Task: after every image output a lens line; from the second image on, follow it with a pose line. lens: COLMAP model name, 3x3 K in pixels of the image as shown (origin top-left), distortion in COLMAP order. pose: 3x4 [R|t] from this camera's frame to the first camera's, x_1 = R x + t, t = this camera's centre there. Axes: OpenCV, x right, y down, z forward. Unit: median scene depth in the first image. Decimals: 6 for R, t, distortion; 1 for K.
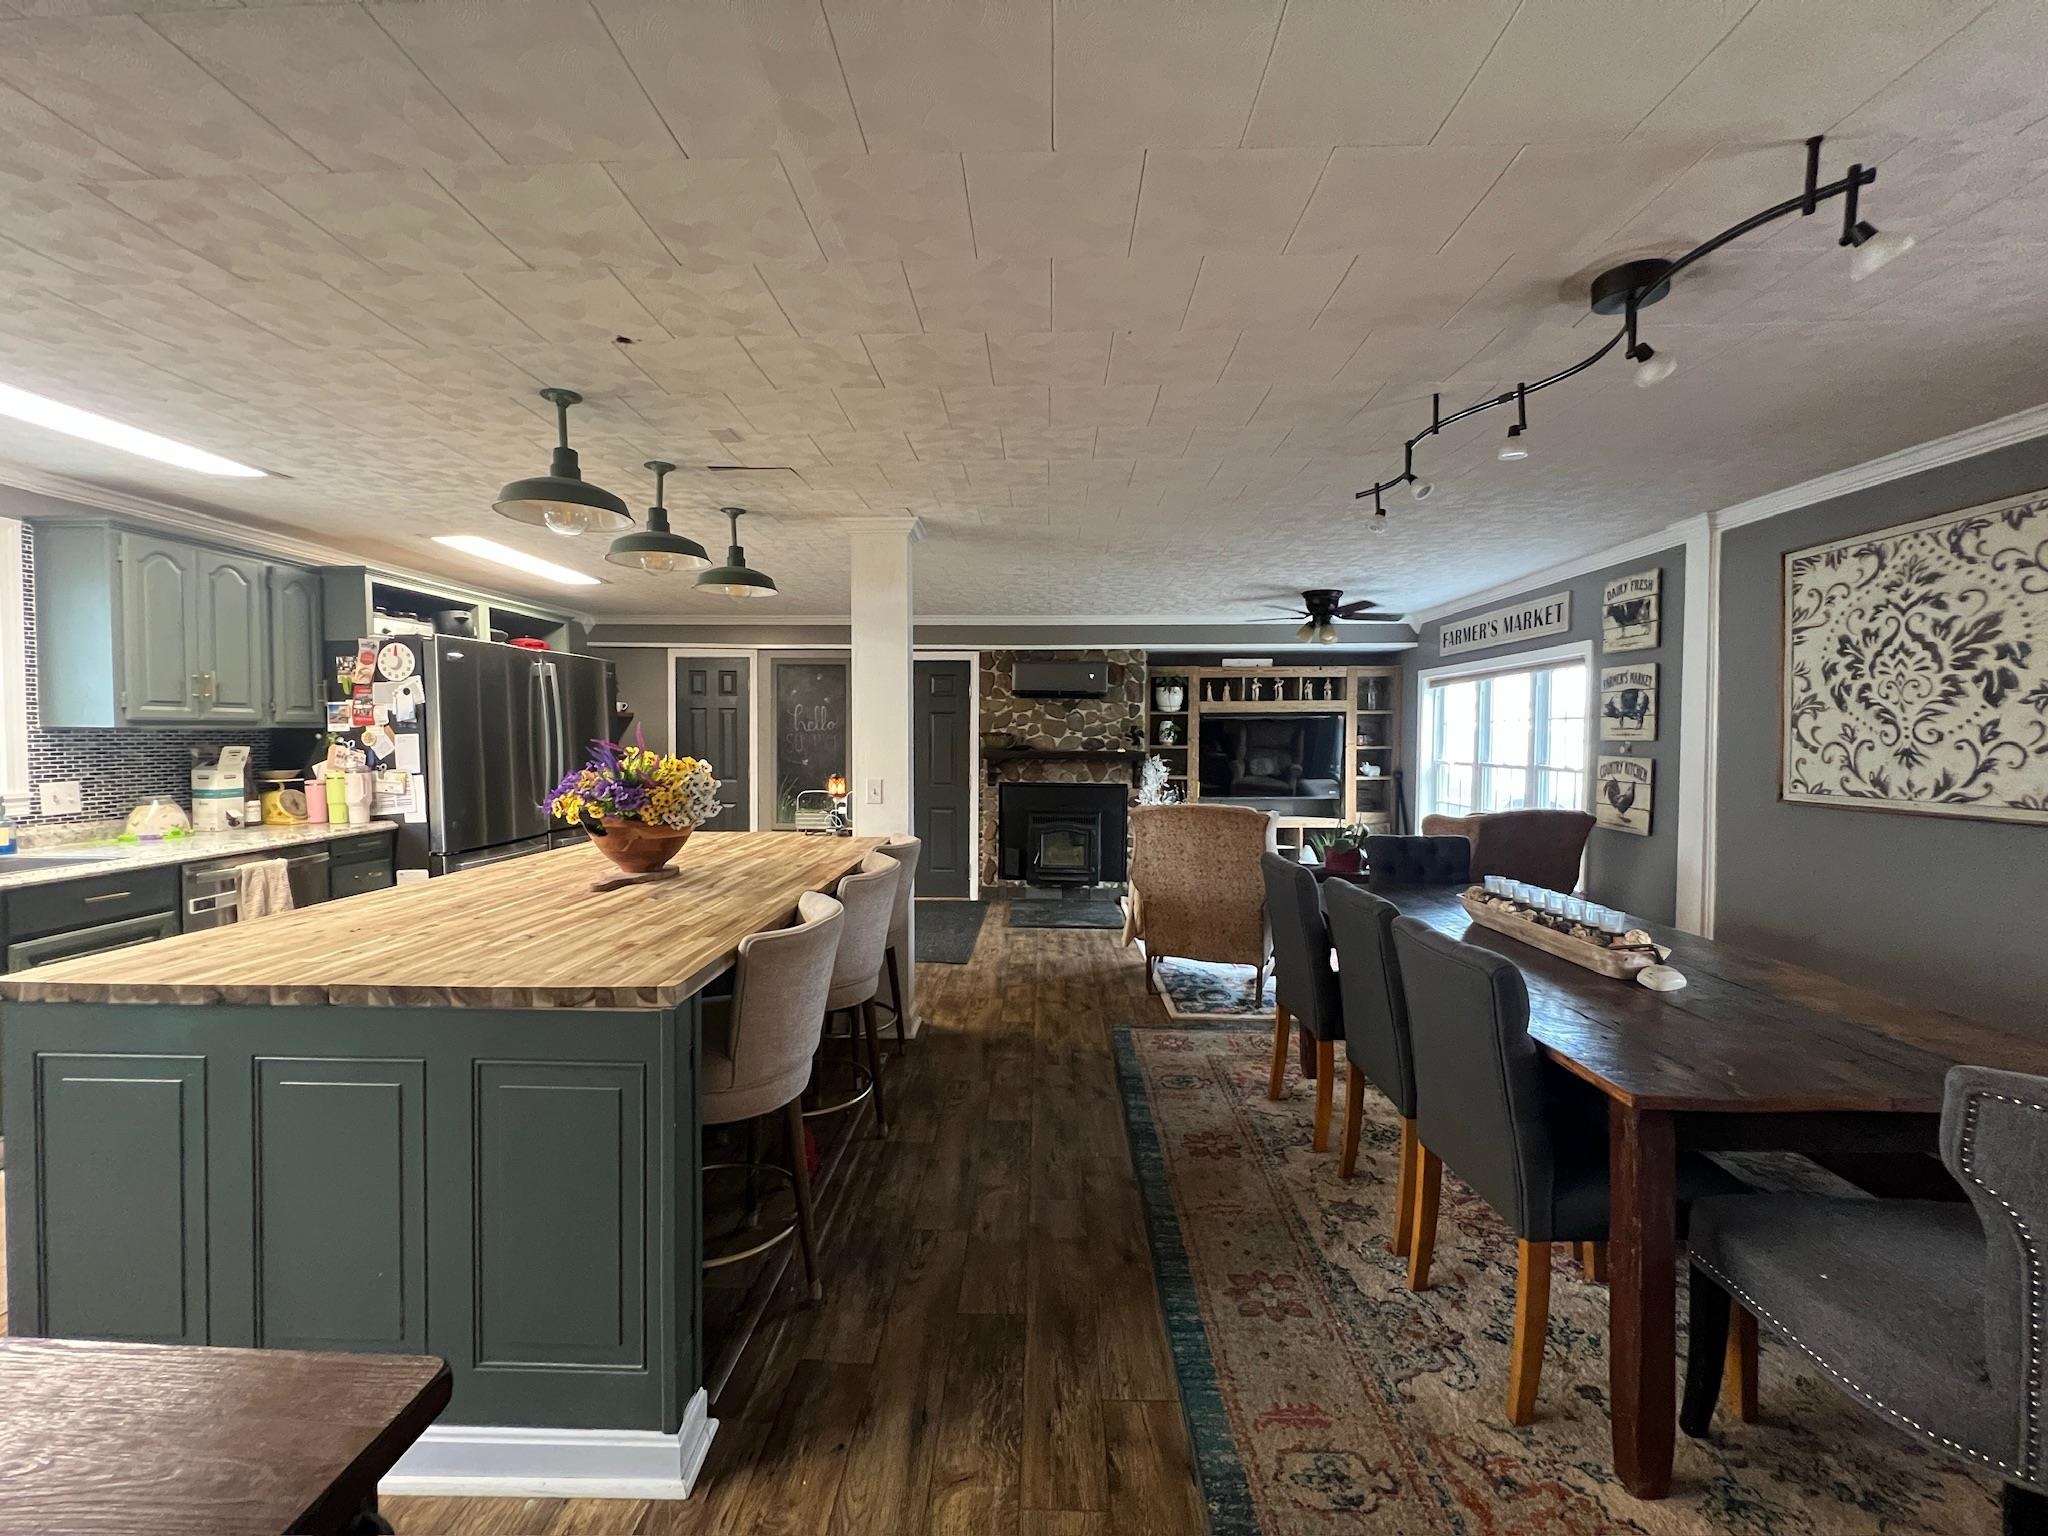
lens RADIAL K [[821.7, 0, 1025.4], [0, 821.7, 766.1], [0, 0, 1]] dist [-0.002986, 0.001286]
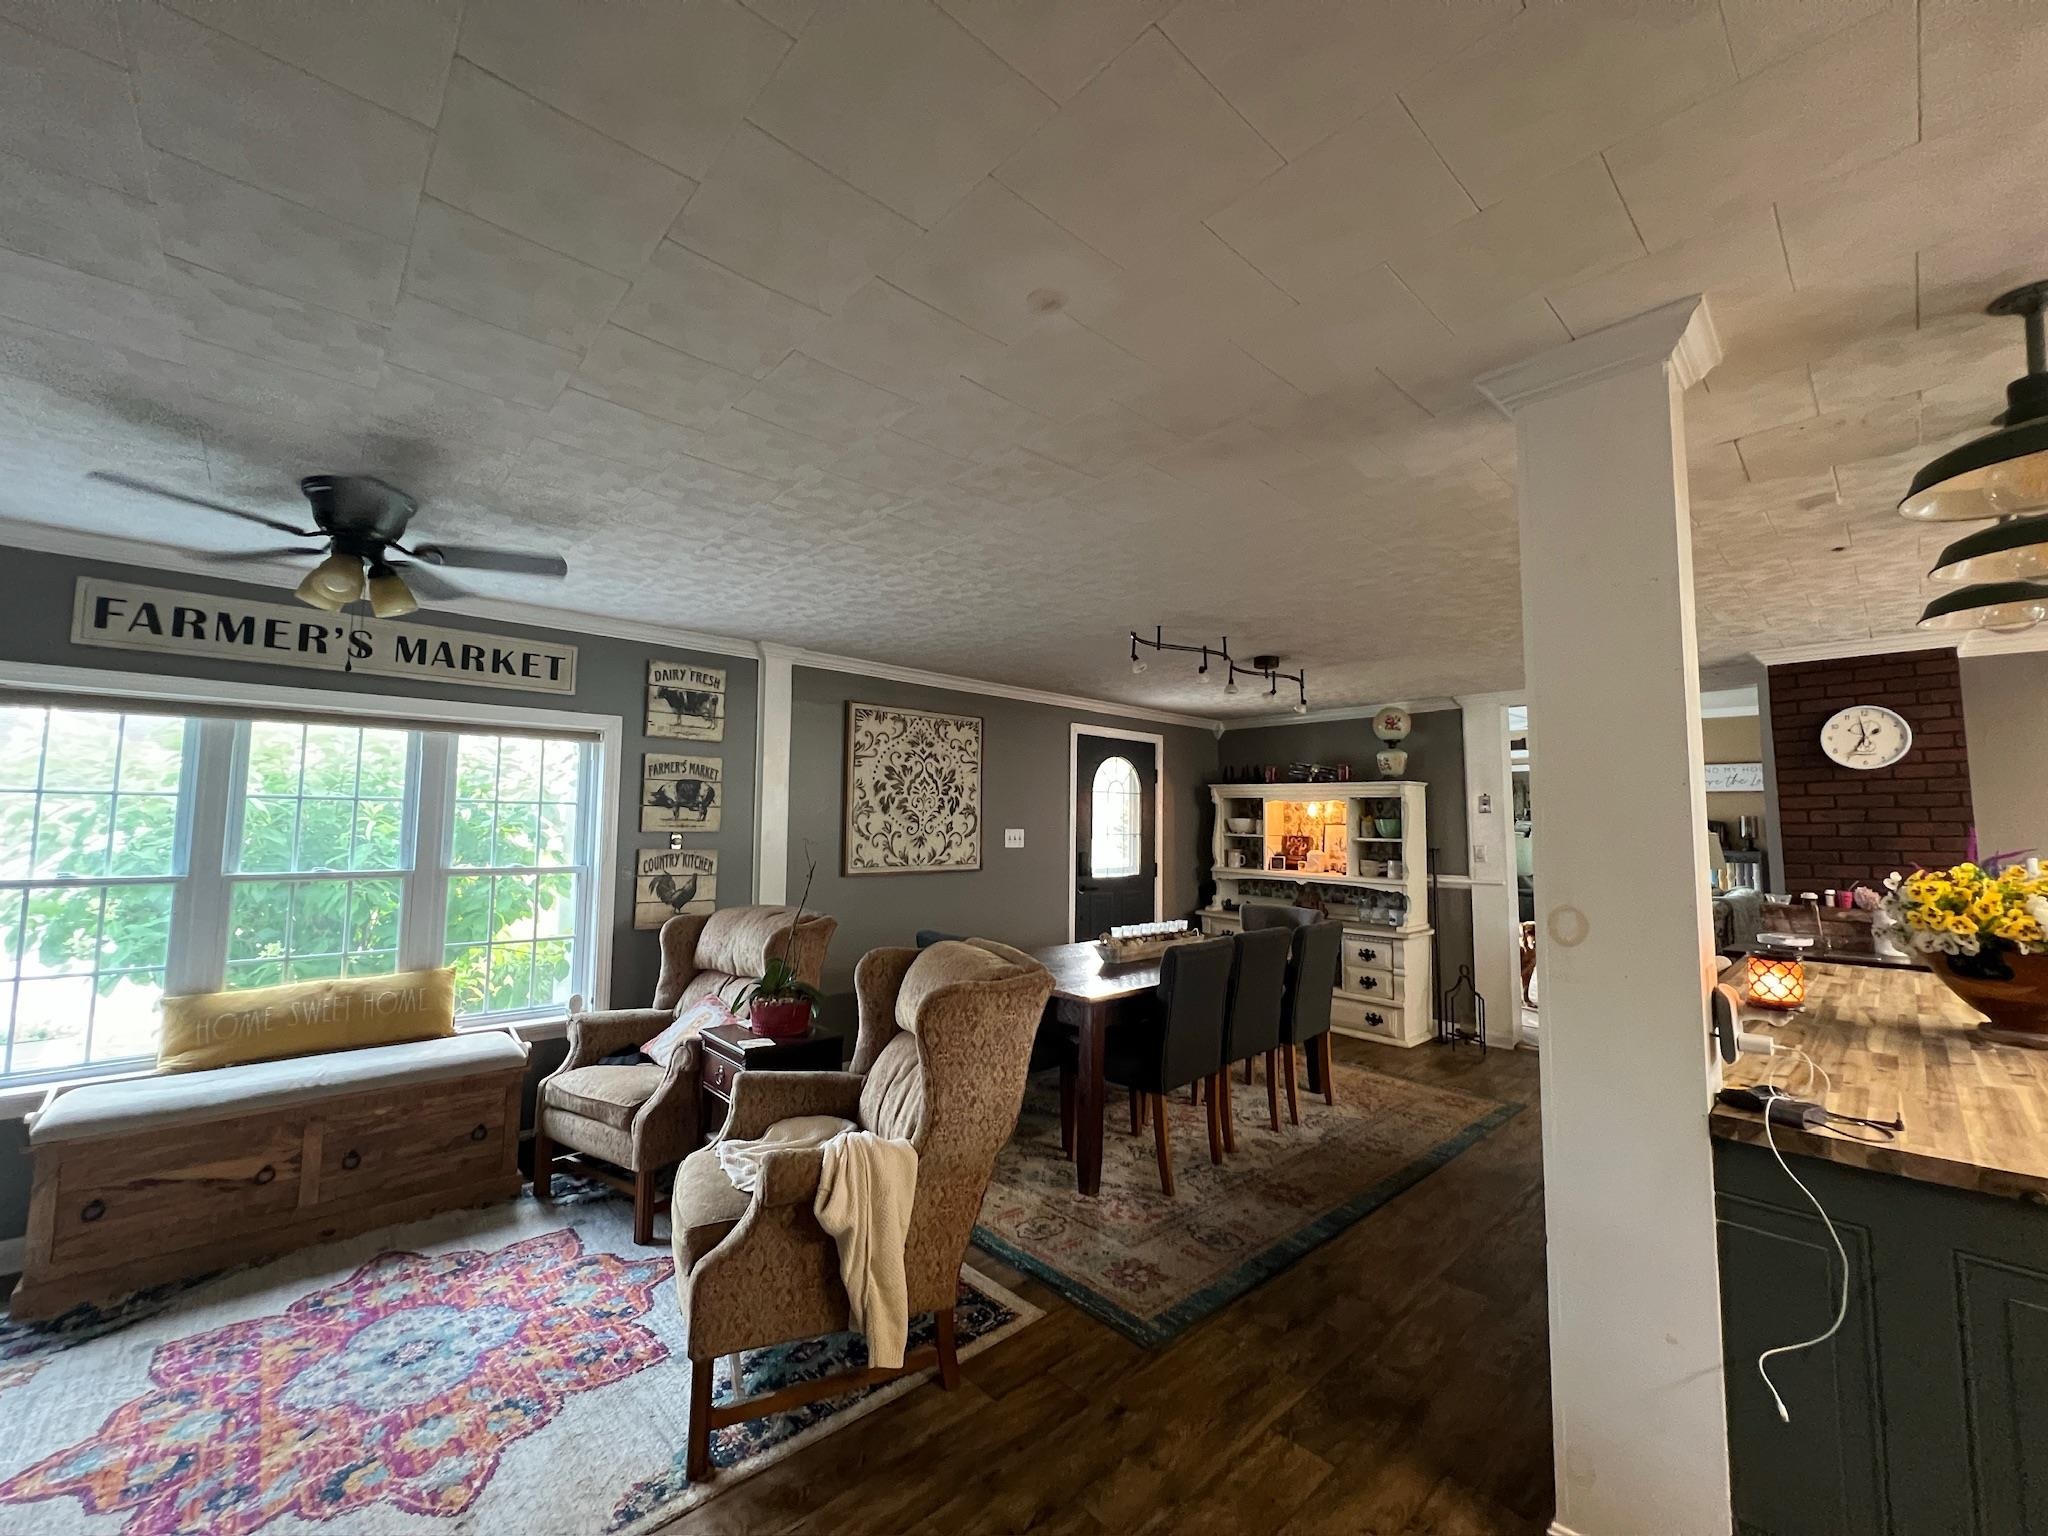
lens RADIAL K [[821.7, 0, 1022.3], [0, 821.7, 760.5], [0, 0, 1]] dist [-0.002986, 0.001286]
pose [[-0.694483, 0.051994, 0.717628, -0.314858], [0.015965, 0.998254, -0.056876, -0.069507], [-0.719332, -0.028042, -0.694100, 1.788804]]
